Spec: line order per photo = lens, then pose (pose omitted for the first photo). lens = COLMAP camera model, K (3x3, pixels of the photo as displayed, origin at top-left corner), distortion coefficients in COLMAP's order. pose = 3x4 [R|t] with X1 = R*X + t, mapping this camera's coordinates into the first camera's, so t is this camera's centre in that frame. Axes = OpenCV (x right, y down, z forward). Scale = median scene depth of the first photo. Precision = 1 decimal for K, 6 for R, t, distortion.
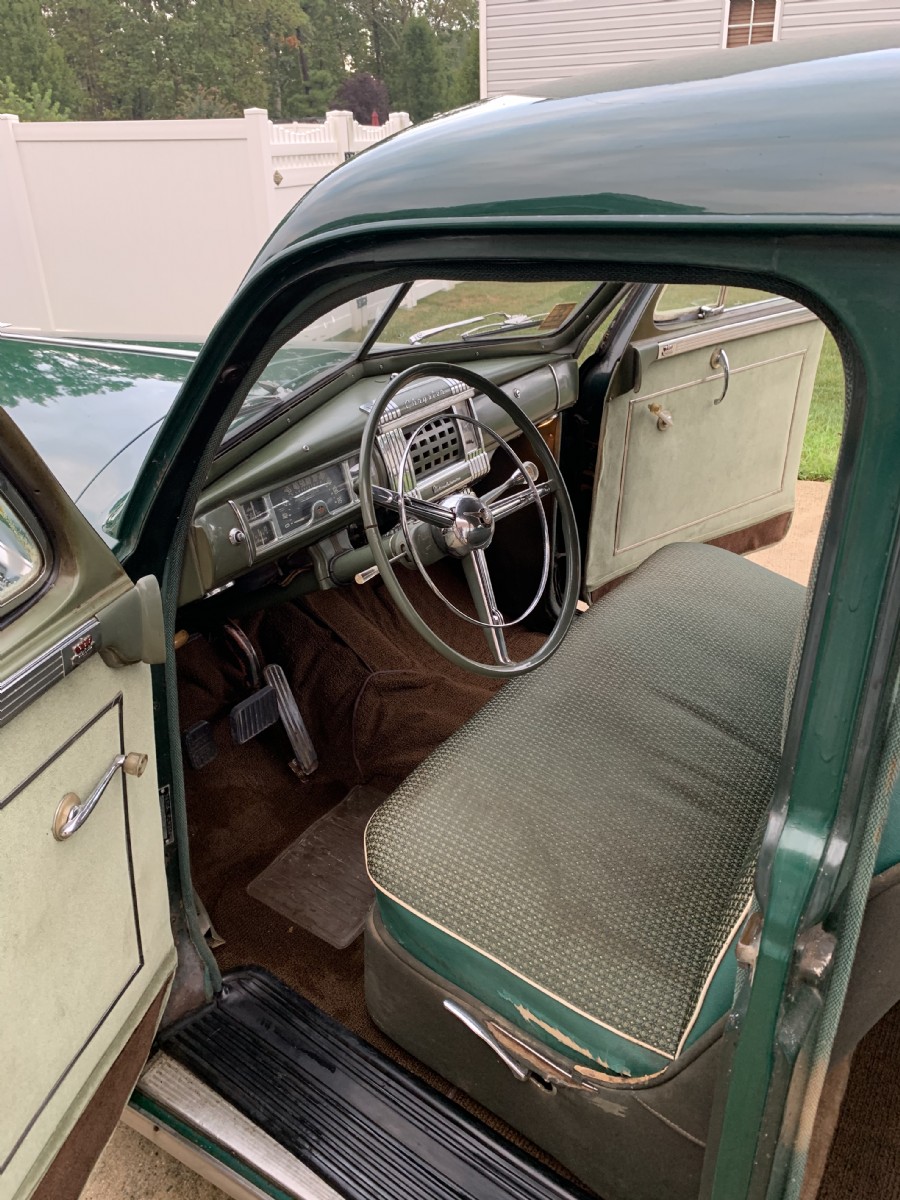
lens RADIAL K [[910.5, 0, 450.0], [0, 910.5, 600.0], [0, 0, 1]] dist [0.005391, 0.003224]
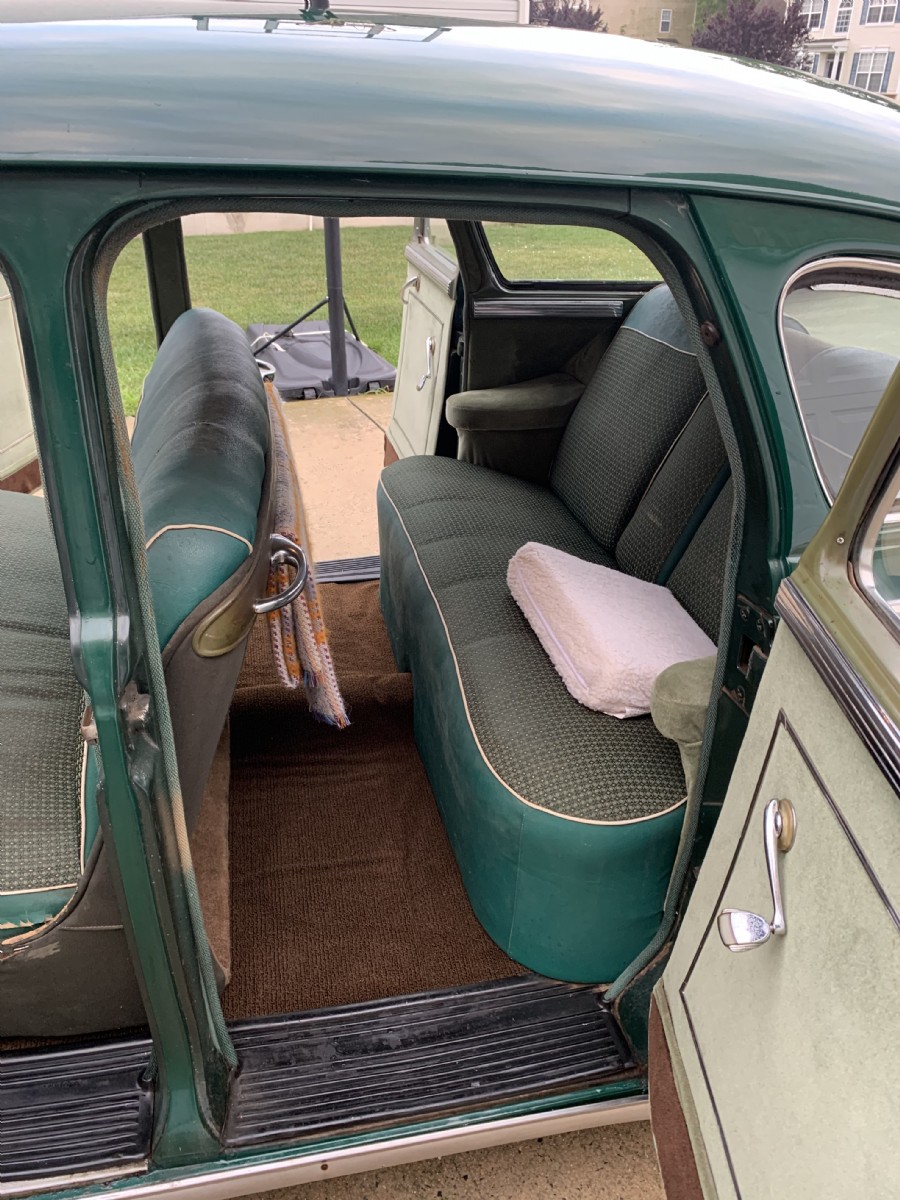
lens RADIAL K [[910.5, 0, 450.0], [0, 910.5, 600.0], [0, 0, 1]] dist [0.005391, 0.003224]
pose [[0.709876, -0.310355, 0.632263, -0.065172], [0.274366, 0.948623, 0.157600, 0.126131], [-0.648691, 0.061595, 0.758555, -0.289109]]
